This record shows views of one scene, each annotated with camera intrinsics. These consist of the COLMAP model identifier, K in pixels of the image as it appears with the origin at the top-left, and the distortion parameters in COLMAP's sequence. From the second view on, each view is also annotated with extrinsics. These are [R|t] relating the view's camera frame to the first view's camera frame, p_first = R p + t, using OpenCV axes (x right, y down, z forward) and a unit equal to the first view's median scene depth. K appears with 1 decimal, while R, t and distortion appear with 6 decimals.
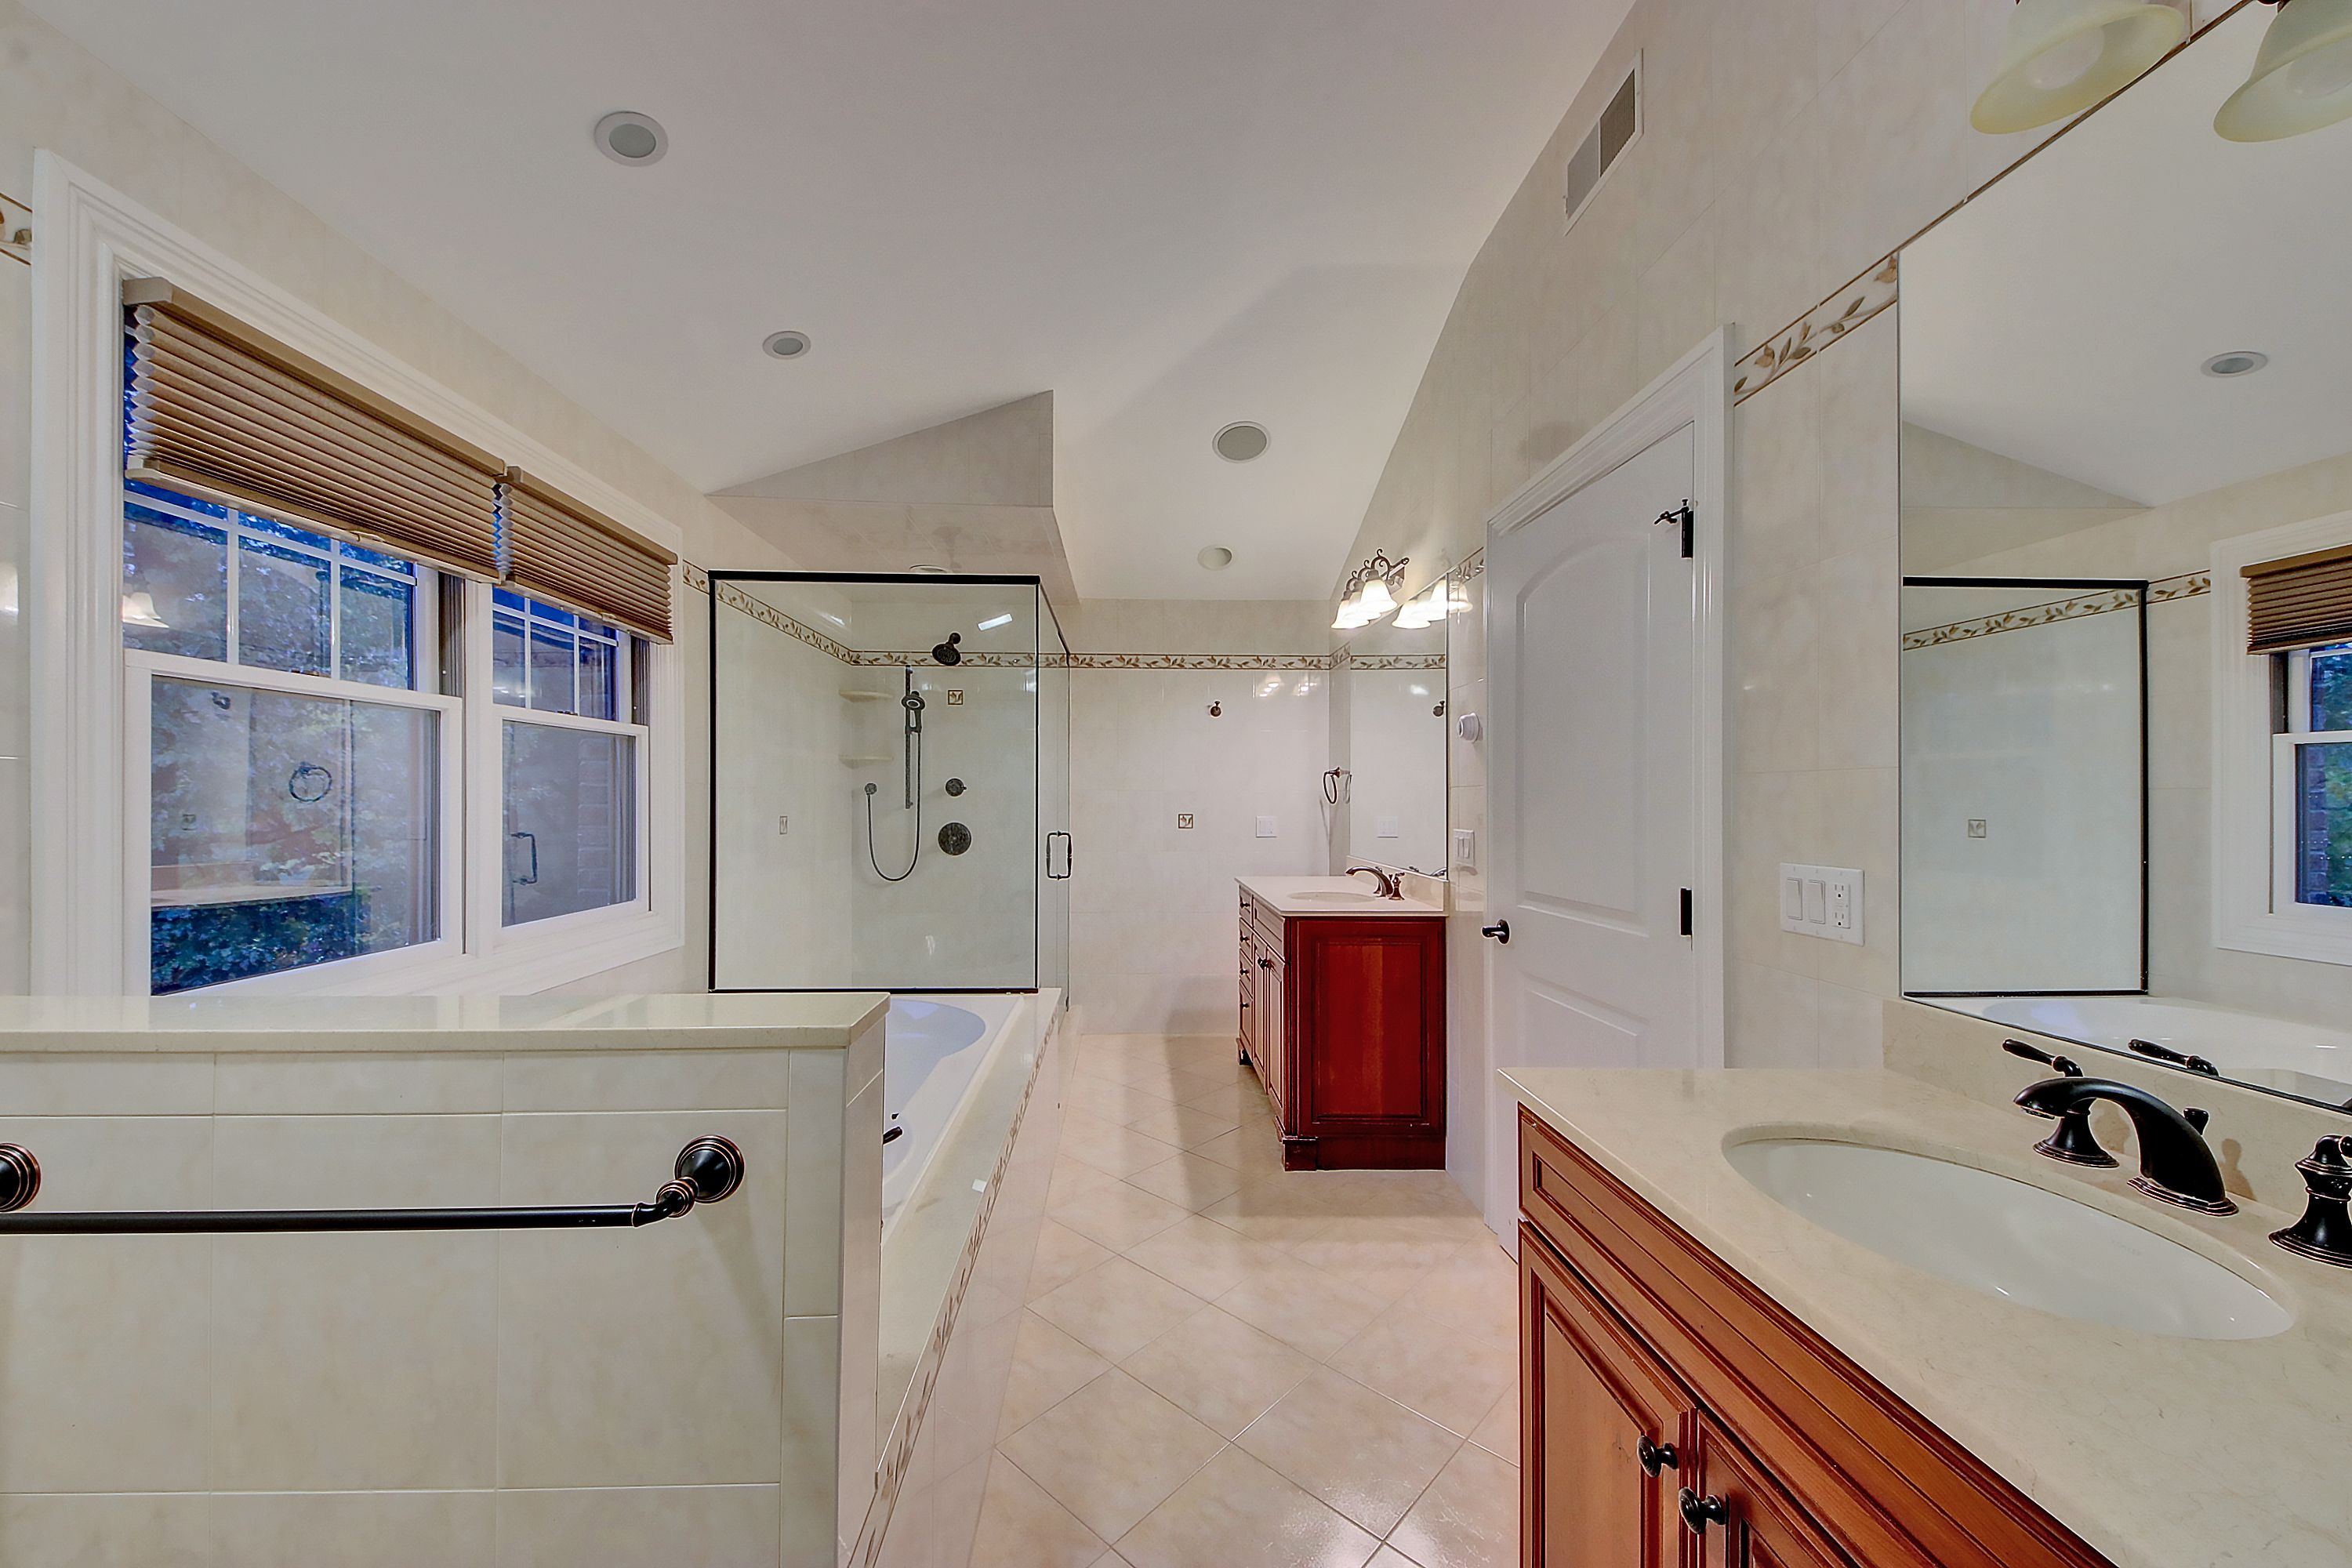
lens RADIAL K [[892.8, 0, 1179.1], [0, 892.8, 794.3], [0, 0, 1]] dist [0.016416, -0.003536]
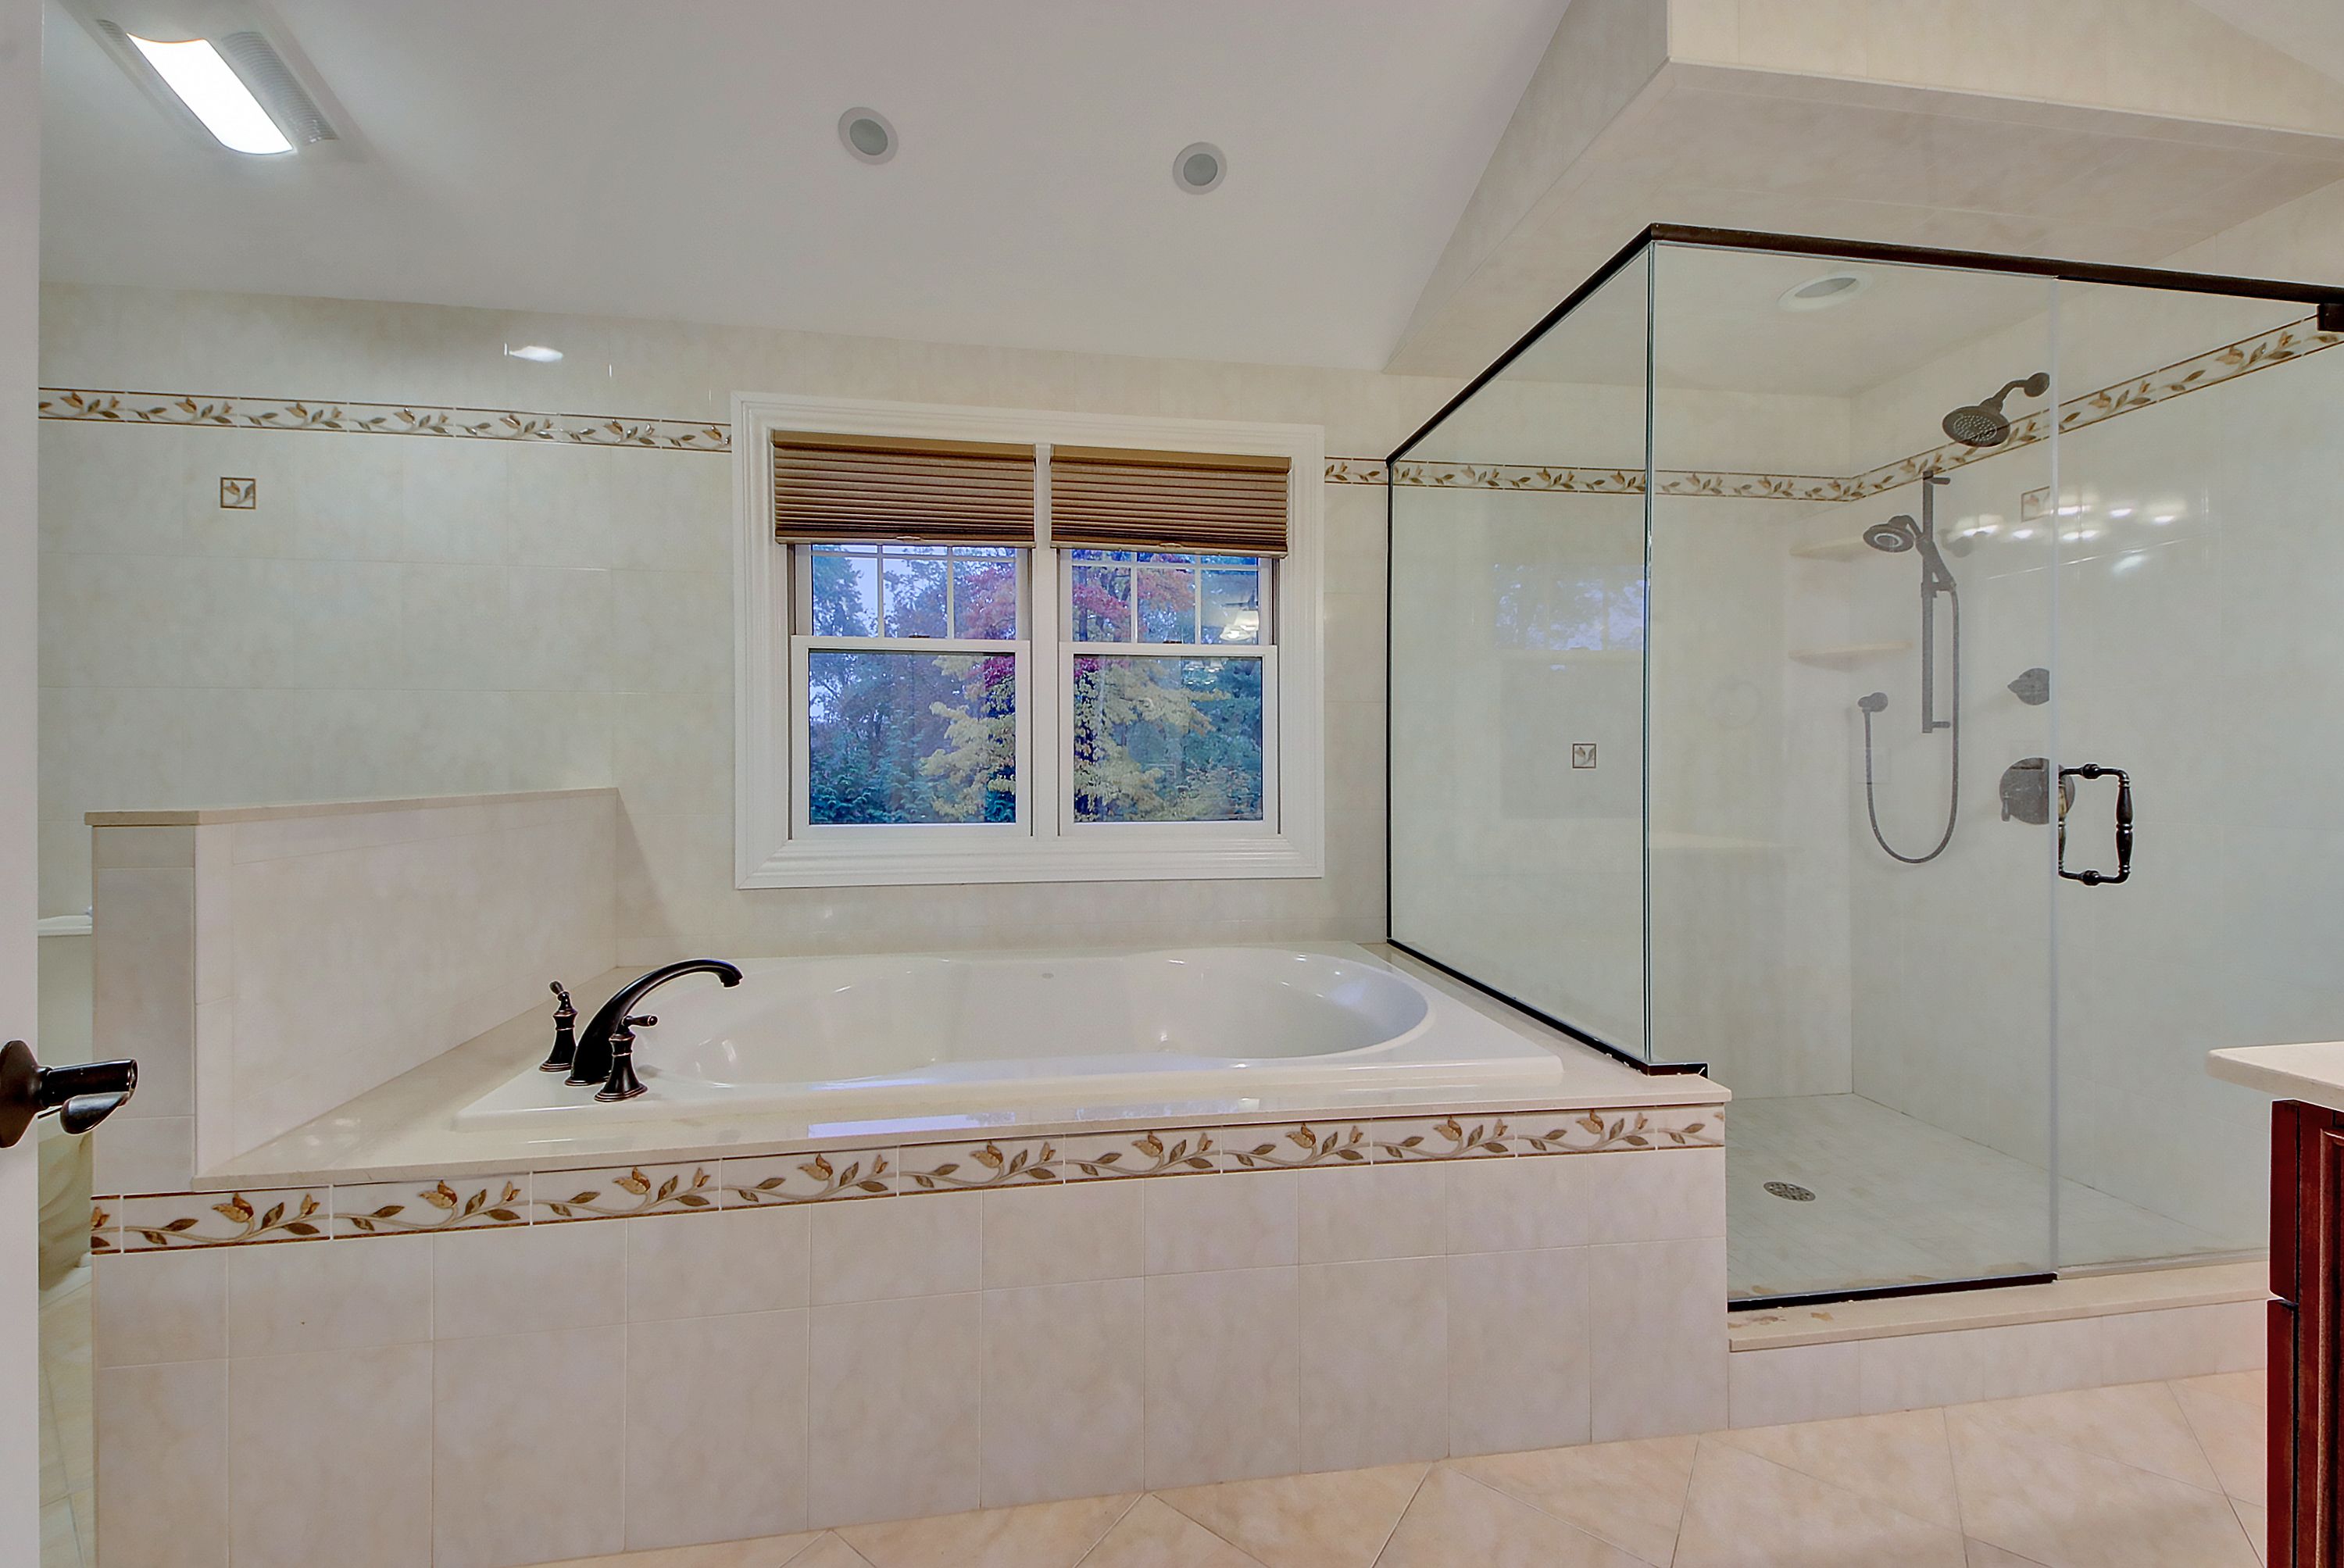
lens RADIAL K [[889.7, 0, 1181.1], [0, 889.7, 782.8], [0, 0, 1]] dist [0.016416, -0.003536]
pose [[0.056017, 0.008113, -0.998397, 0.361913], [0.002643, 0.999962, 0.008274, 0.065185], [0.998426, -0.003102, 0.055994, 0.815412]]
